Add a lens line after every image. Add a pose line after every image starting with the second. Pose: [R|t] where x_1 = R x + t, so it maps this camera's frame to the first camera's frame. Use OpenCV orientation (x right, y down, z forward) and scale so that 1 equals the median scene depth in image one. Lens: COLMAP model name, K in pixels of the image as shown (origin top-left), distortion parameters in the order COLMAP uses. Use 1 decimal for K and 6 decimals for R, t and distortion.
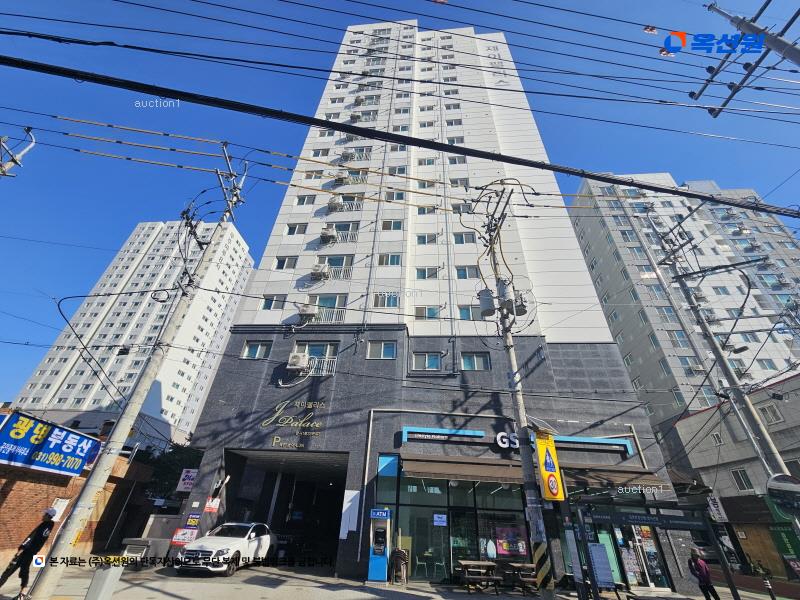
lens RADIAL K [[329.3, 0, 403.0], [0, 329.3, 305.2], [0, 0, 1]] dist [-0.002263, 0.000501]
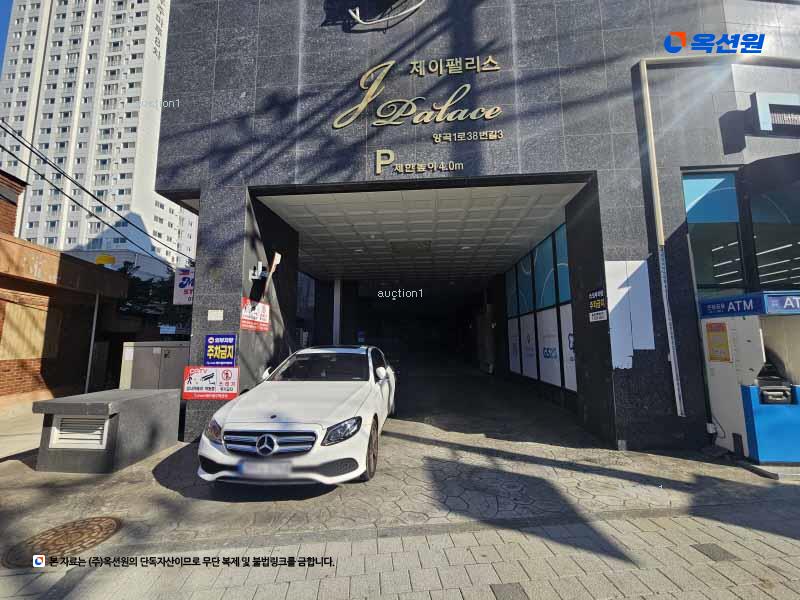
lens RADIAL K [[329.3, 0, 403.0], [0, 329.3, 305.2], [0, 0, 1]] dist [-0.002263, 0.000501]
pose [[0.998834, -0.047210, 0.010119, -0.368757], [0.037383, 0.888820, 0.456728, 0.382249], [-0.030556, -0.455817, 0.889549, 0.582646]]
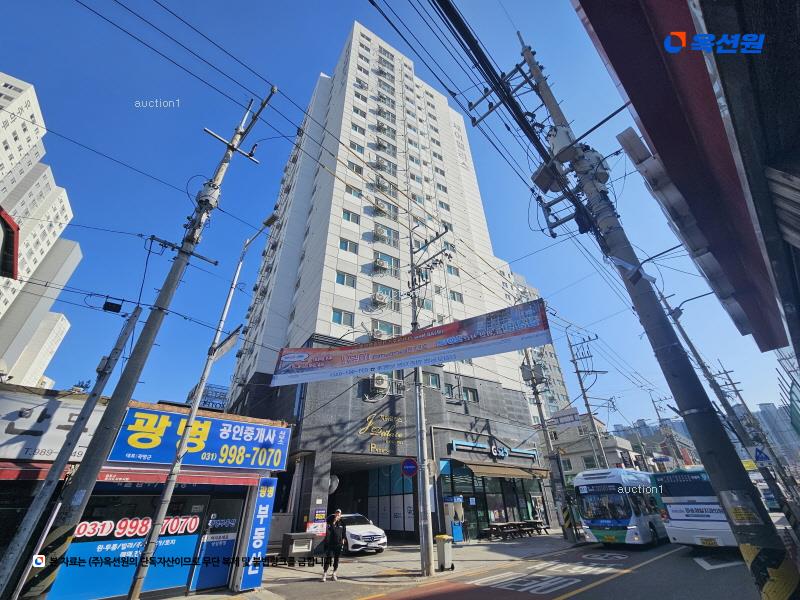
lens RADIAL K [[329.3, 0, 403.0], [0, 329.3, 305.2], [0, 0, 1]] dist [-0.002263, 0.000501]
pose [[0.798080, 0.261655, 0.542776, -1.084122], [-0.284598, 0.957673, -0.043200, -0.074941], [-0.531105, -0.119996, 0.838766, -0.032755]]
